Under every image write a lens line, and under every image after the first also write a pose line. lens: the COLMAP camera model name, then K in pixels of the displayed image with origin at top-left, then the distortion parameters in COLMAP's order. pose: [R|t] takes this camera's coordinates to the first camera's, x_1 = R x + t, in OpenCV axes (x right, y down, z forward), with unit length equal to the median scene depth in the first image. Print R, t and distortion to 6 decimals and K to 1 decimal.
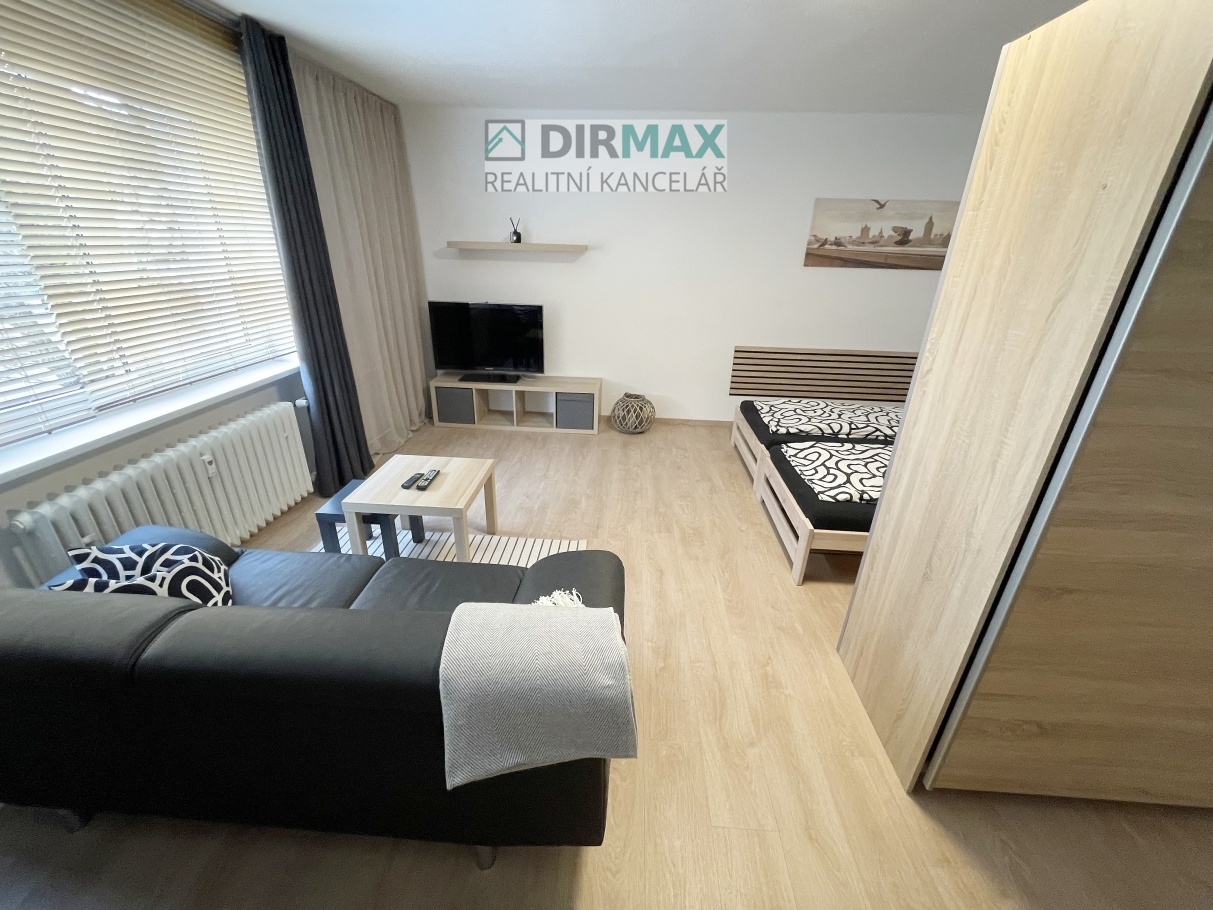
lens RADIAL K [[488.8, 0, 607.0], [0, 488.8, 452.7], [0, 0, 1]] dist [-0.002700, -0.000353]
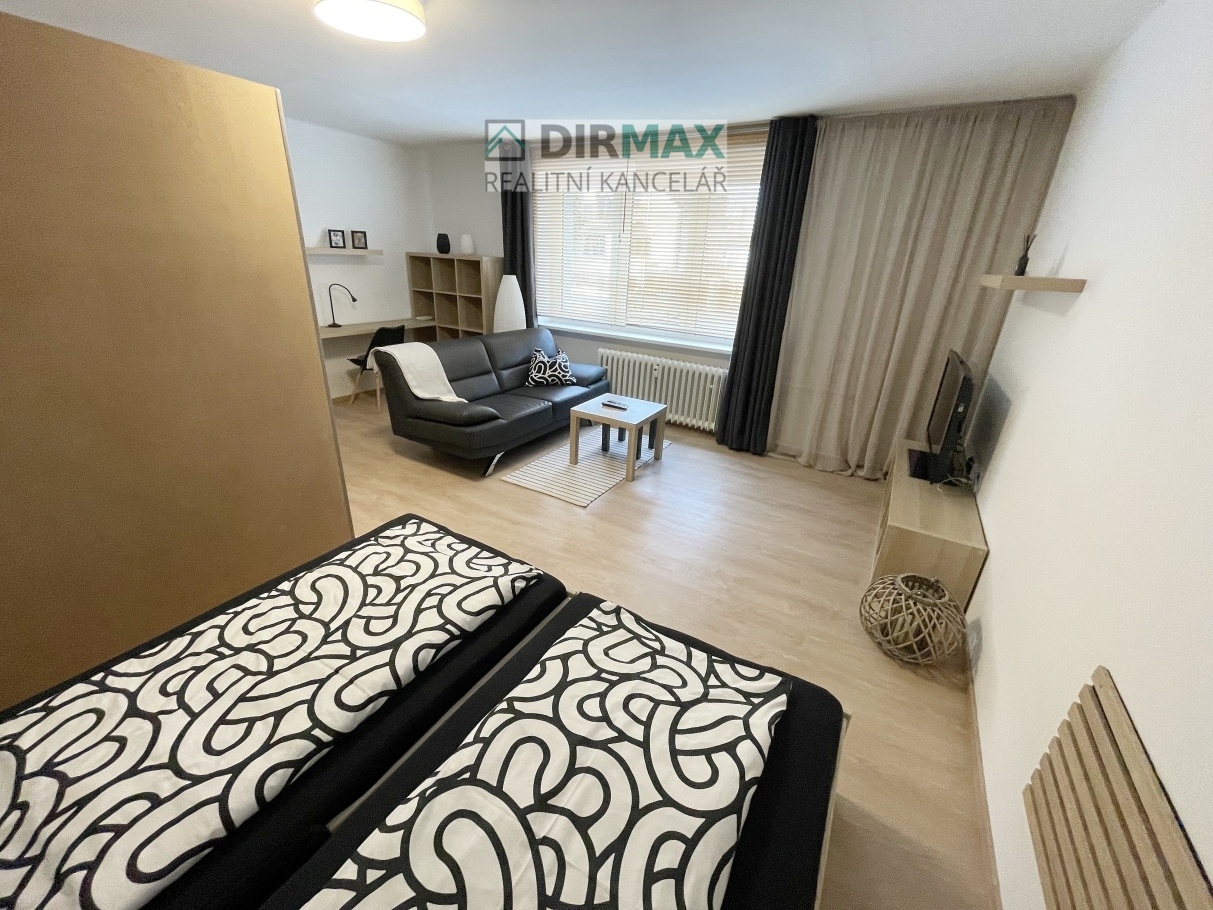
lens RADIAL K [[488.8, 0, 607.0], [0, 488.8, 452.7], [0, 0, 1]] dist [-0.002700, -0.000353]
pose [[-0.460111, 0.288640, -0.839634, 0.807167], [-0.403434, 0.774449, 0.487309, -0.467963], [0.790910, 0.562953, -0.239885, 1.161722]]
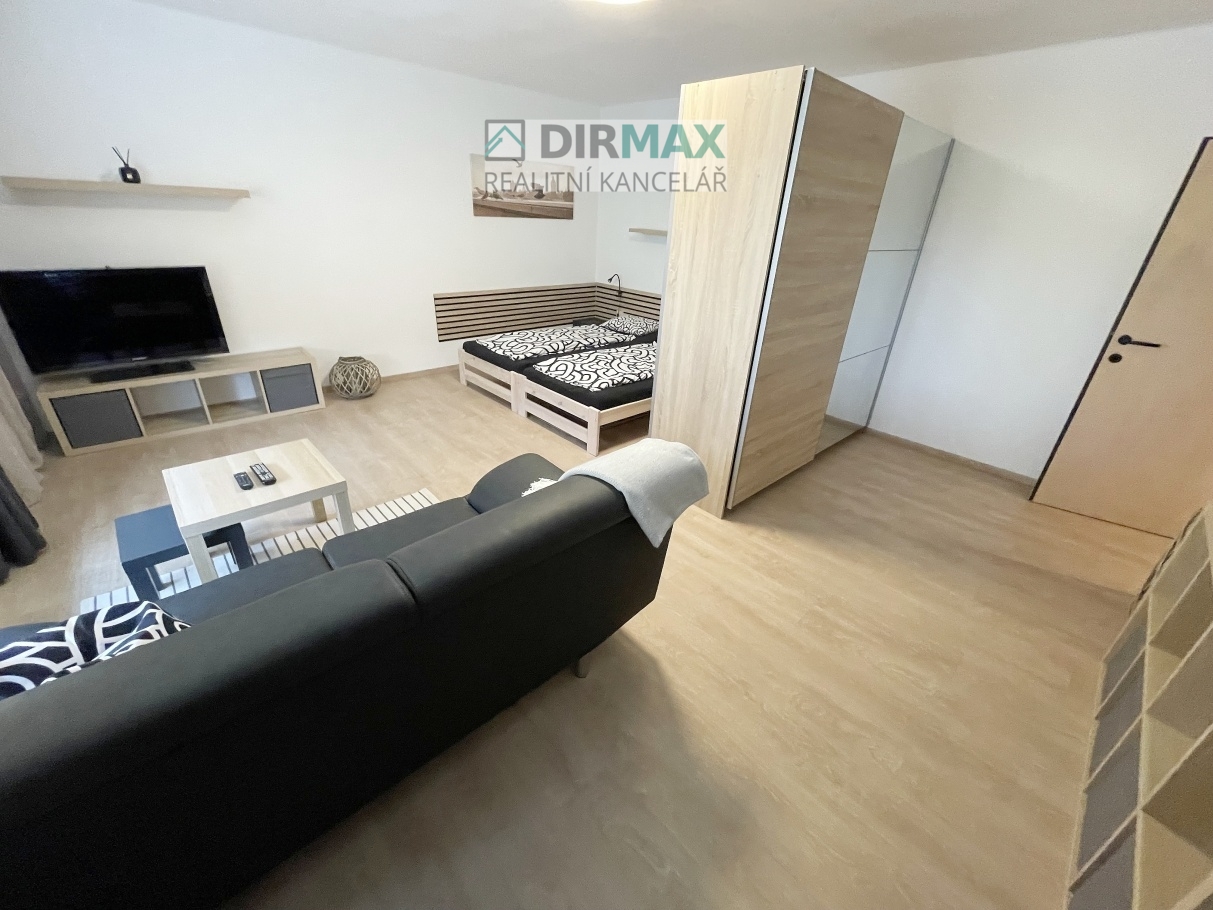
lens RADIAL K [[488.8, 0, 607.0], [0, 488.8, 452.7], [0, 0, 1]] dist [-0.002700, -0.000353]
pose [[0.691741, -0.312598, 0.650982, -0.398491], [0.256447, 0.949034, 0.183218, 0.014579], [-0.675077, 0.040203, 0.736651, -0.027259]]
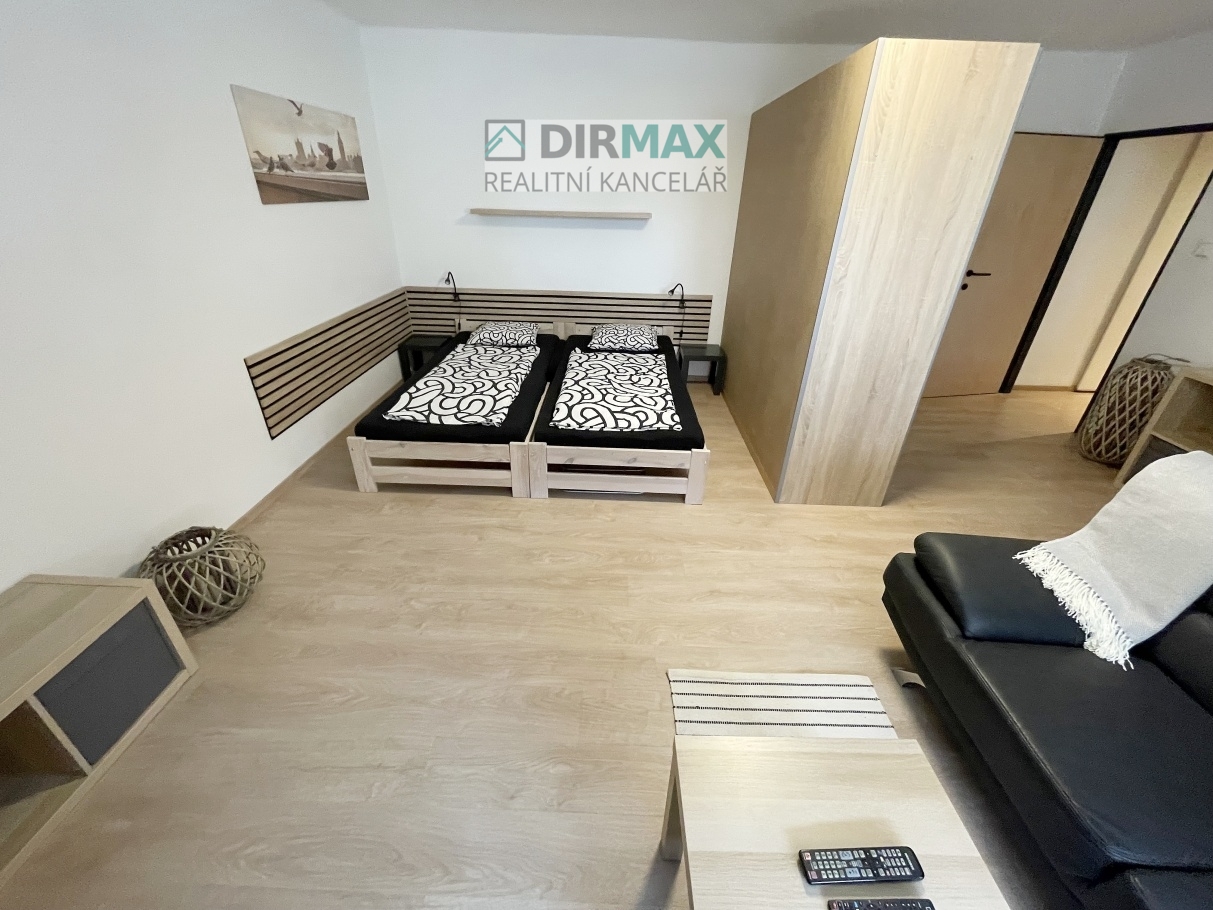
lens RADIAL K [[488.8, 0, 607.0], [0, 488.8, 452.7], [0, 0, 1]] dist [-0.002700, -0.000353]
pose [[-0.033113, -0.496926, 0.867161, -0.422559], [0.368724, 0.800358, 0.472725, -0.354709], [-0.928949, 0.335397, 0.156726, 0.819070]]
